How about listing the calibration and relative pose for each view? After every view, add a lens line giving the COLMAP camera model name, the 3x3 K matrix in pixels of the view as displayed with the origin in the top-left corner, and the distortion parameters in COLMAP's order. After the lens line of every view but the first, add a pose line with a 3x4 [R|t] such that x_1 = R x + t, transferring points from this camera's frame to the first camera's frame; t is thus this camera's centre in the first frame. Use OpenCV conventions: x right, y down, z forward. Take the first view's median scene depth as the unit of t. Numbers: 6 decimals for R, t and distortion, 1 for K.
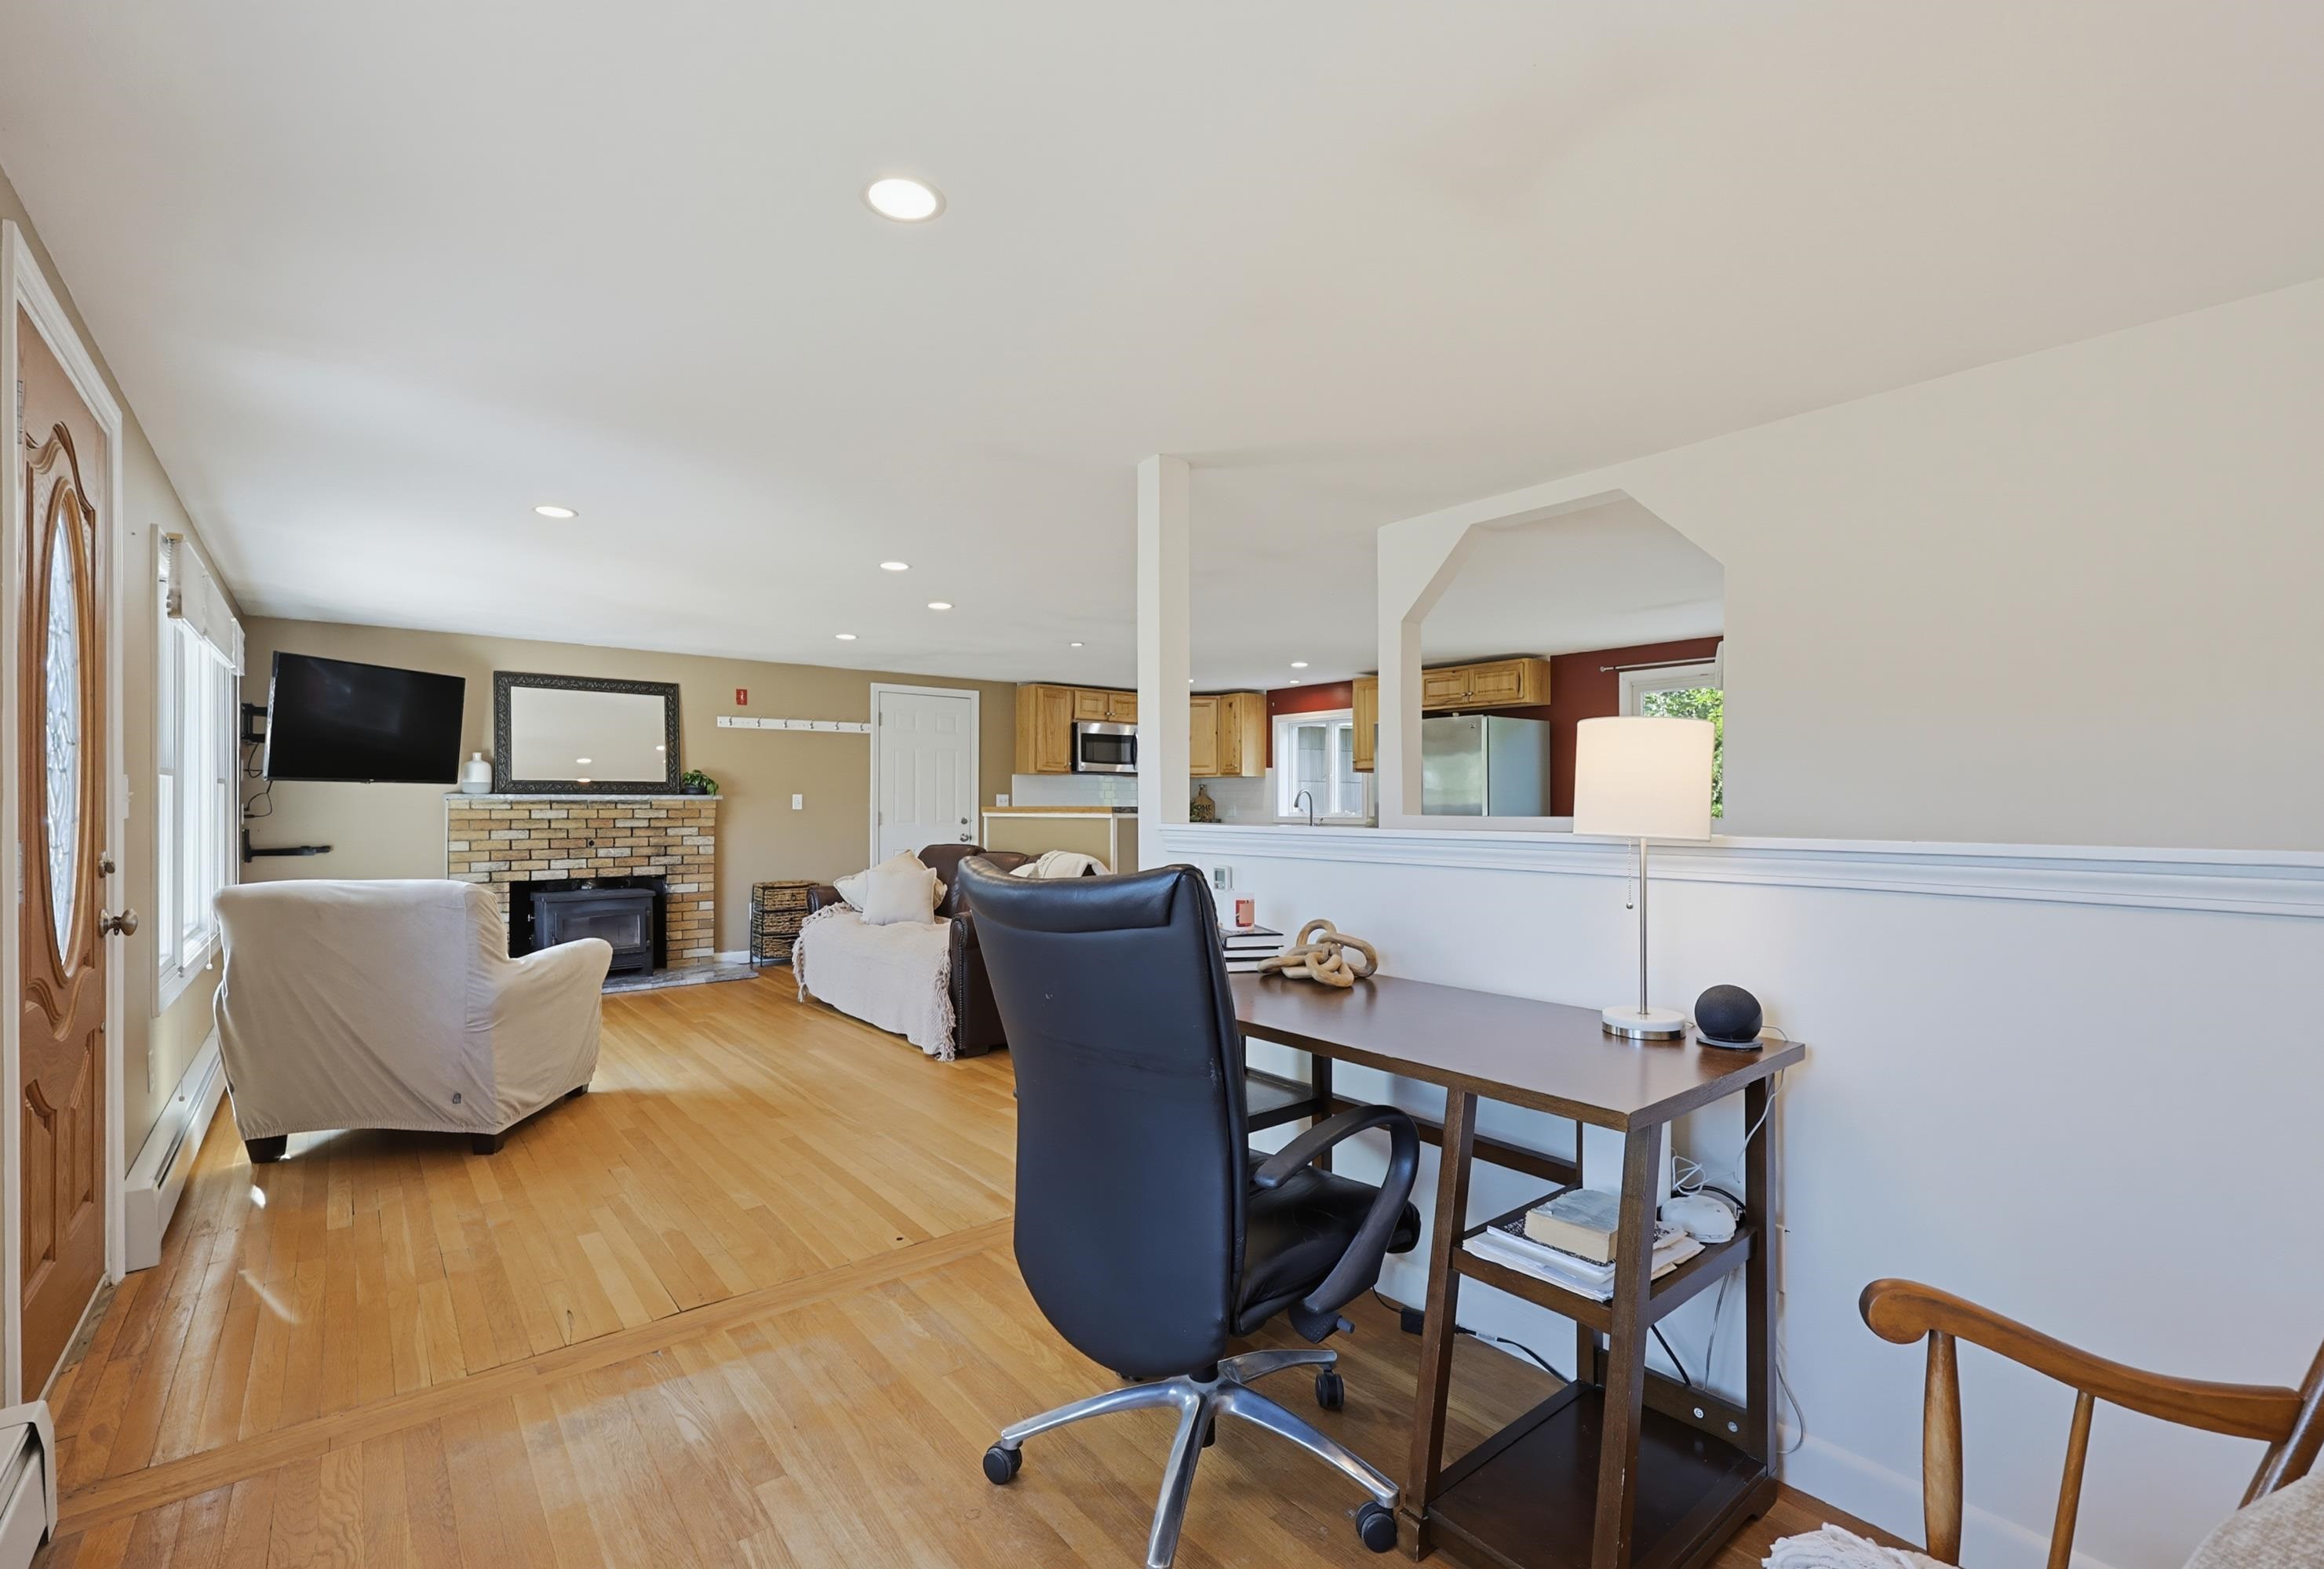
lens RADIAL K [[1018.4, 0, 1161.1], [0, 1018.4, 791.5], [0, 0, 1]] dist [-0.003169, 0.001304]
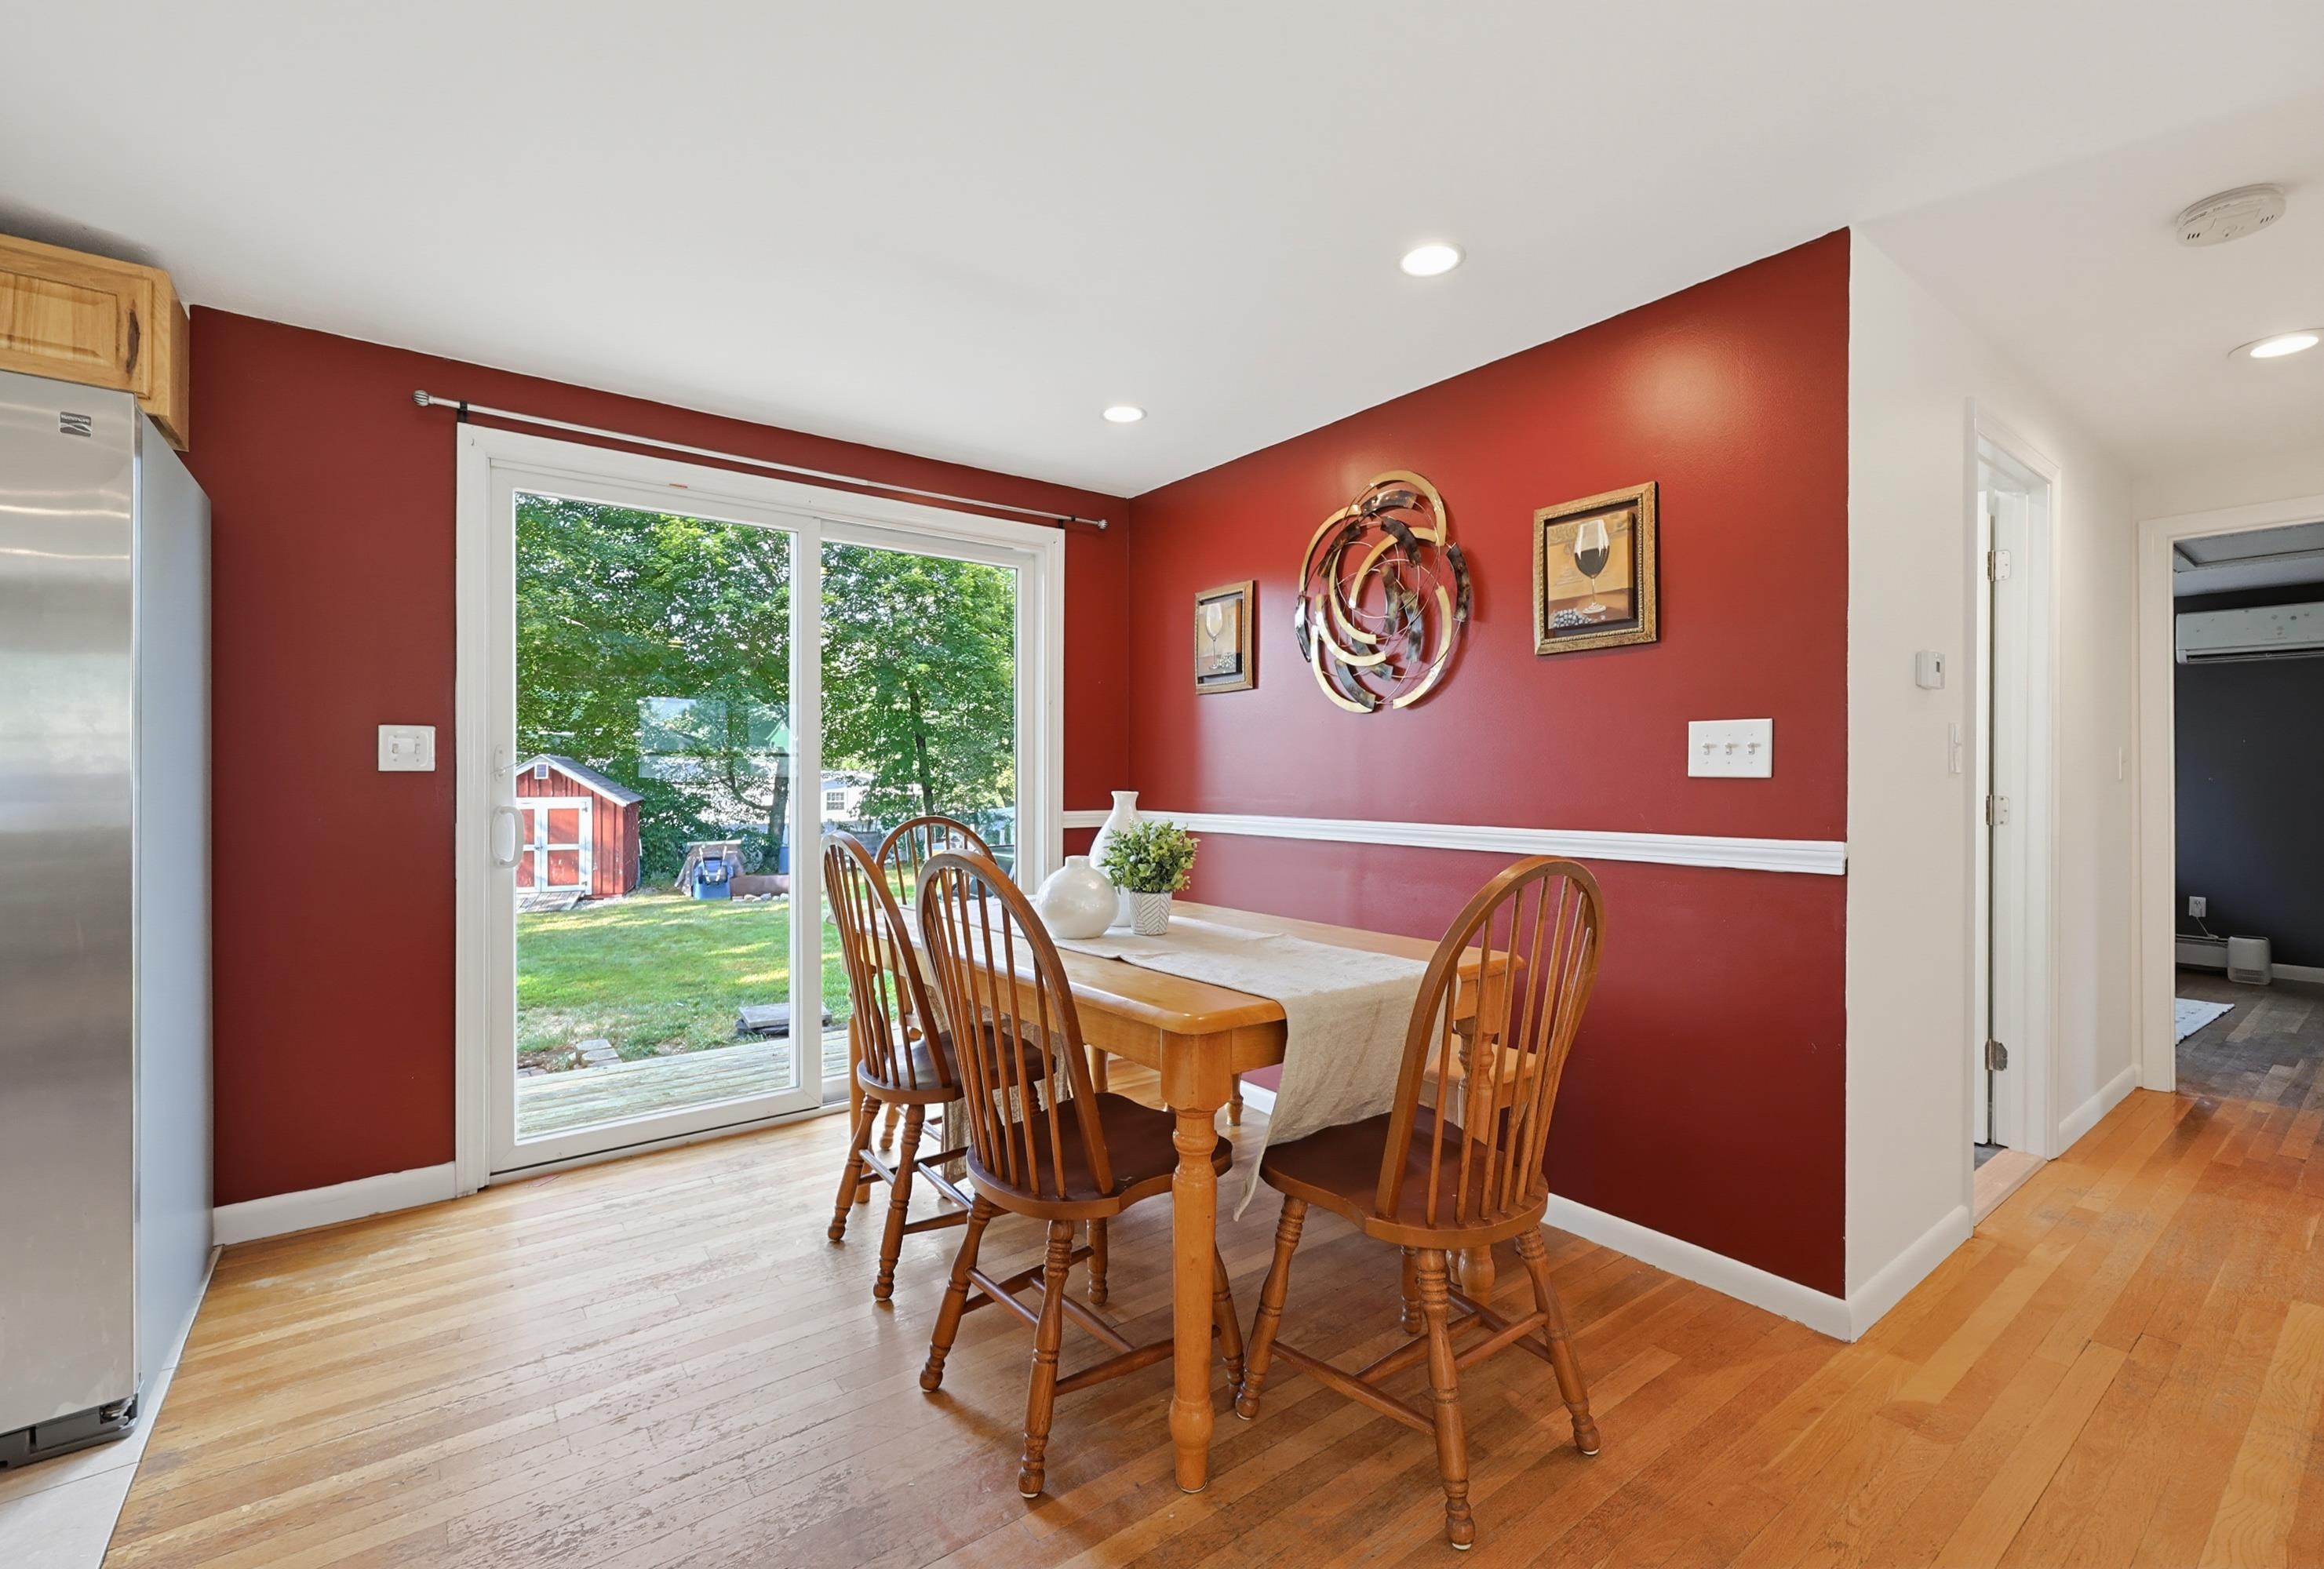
lens RADIAL K [[1018.4, 0, 1164.9], [0, 1018.4, 771.2], [0, 0, 1]] dist [-0.003169, 0.001304]
pose [[0.018633, 0.007642, 0.999797, 0.059460], [-0.015090, 0.999859, -0.007361, 0.016306], [-0.999713, -0.014949, 0.018745, 0.683188]]
